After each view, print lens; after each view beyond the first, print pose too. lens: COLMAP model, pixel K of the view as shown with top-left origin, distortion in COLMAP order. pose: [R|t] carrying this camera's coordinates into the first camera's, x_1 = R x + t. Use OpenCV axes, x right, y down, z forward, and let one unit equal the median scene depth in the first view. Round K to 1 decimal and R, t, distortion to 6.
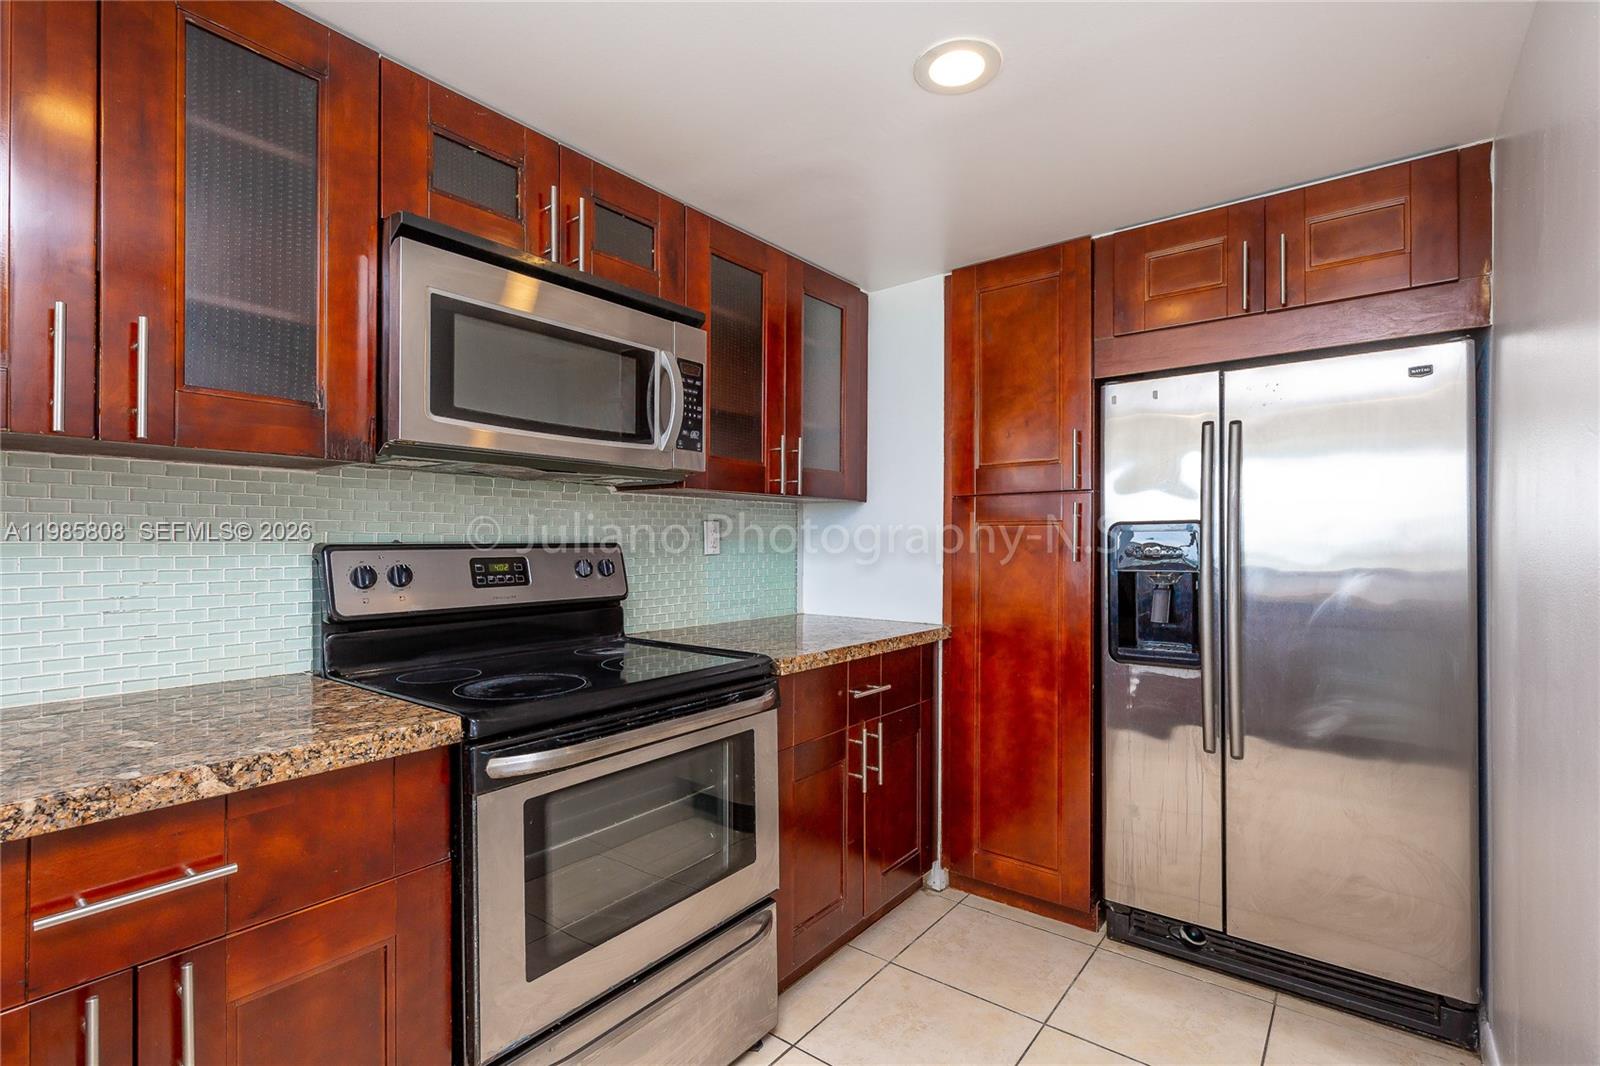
lens RADIAL K [[737.2, 0, 808.8], [0, 737.2, 537.8], [0, 0, 1]] dist [0.007647, -0.001964]
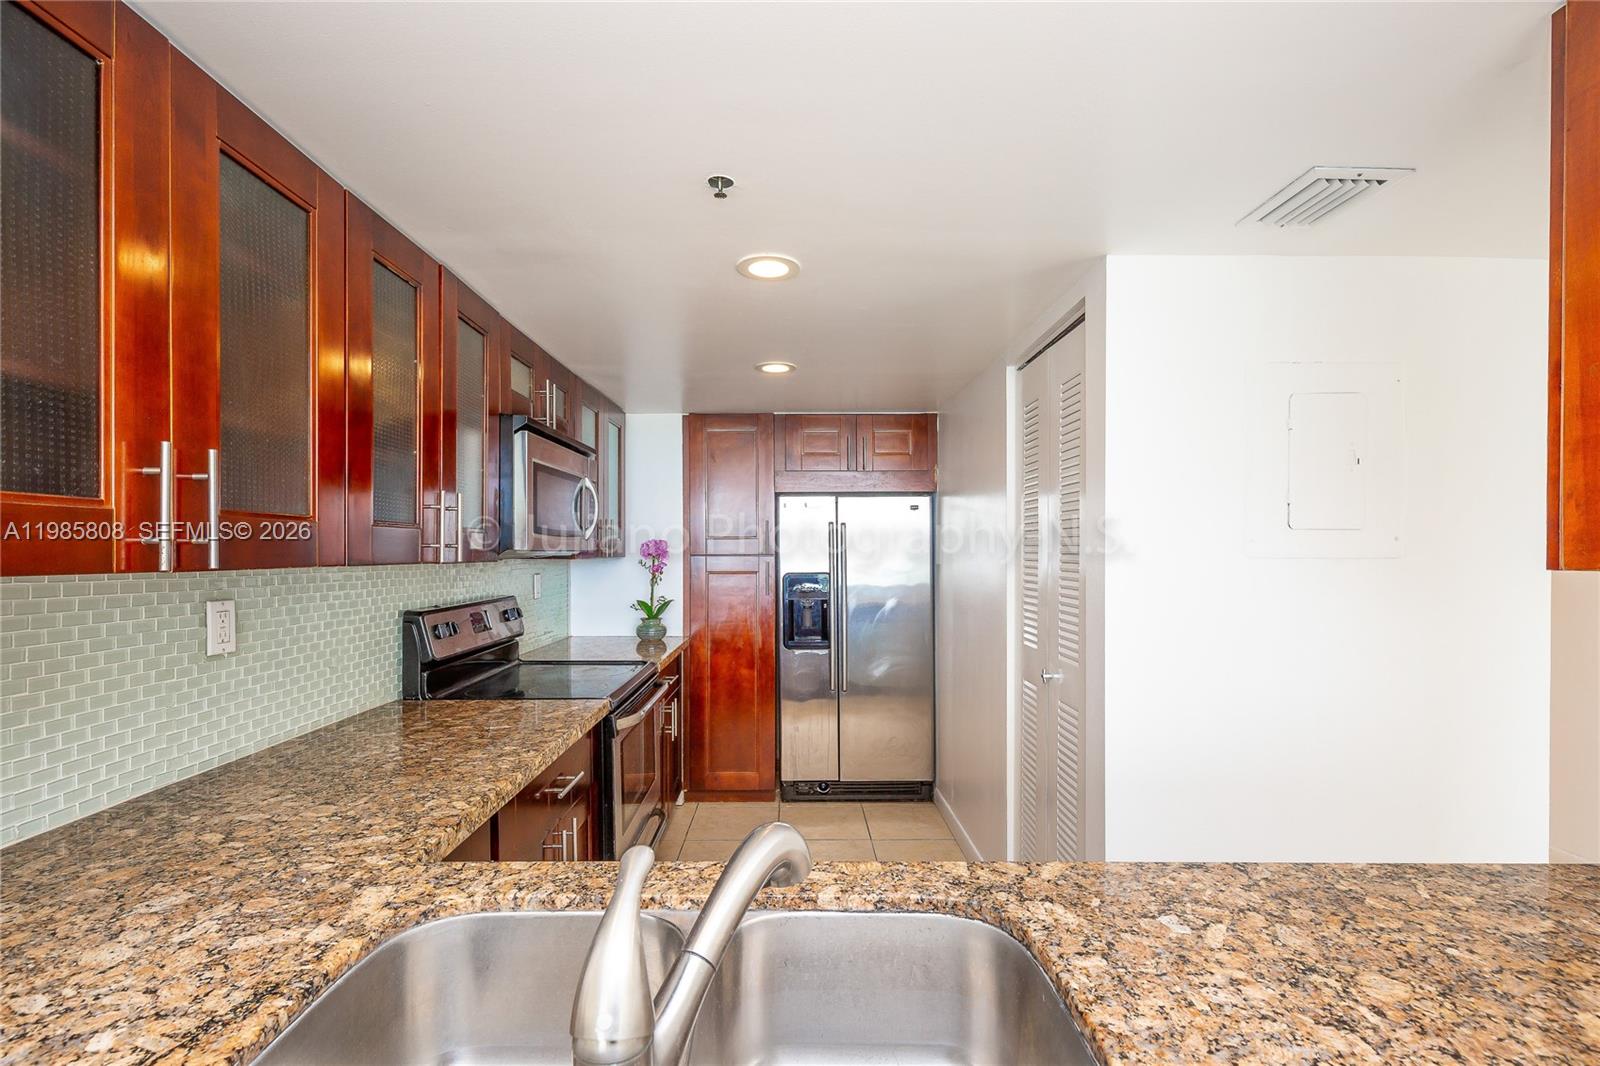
lens RADIAL K [[737.2, 0, 788.0], [0, 737.2, 542.0], [0, 0, 1]] dist [0.007647, -0.001964]
pose [[0.794547, 0.003792, 0.607191, -0.716830], [-0.002187, 0.999992, -0.003383, -0.094957], [-0.607199, 0.001360, 0.794549, -0.467787]]
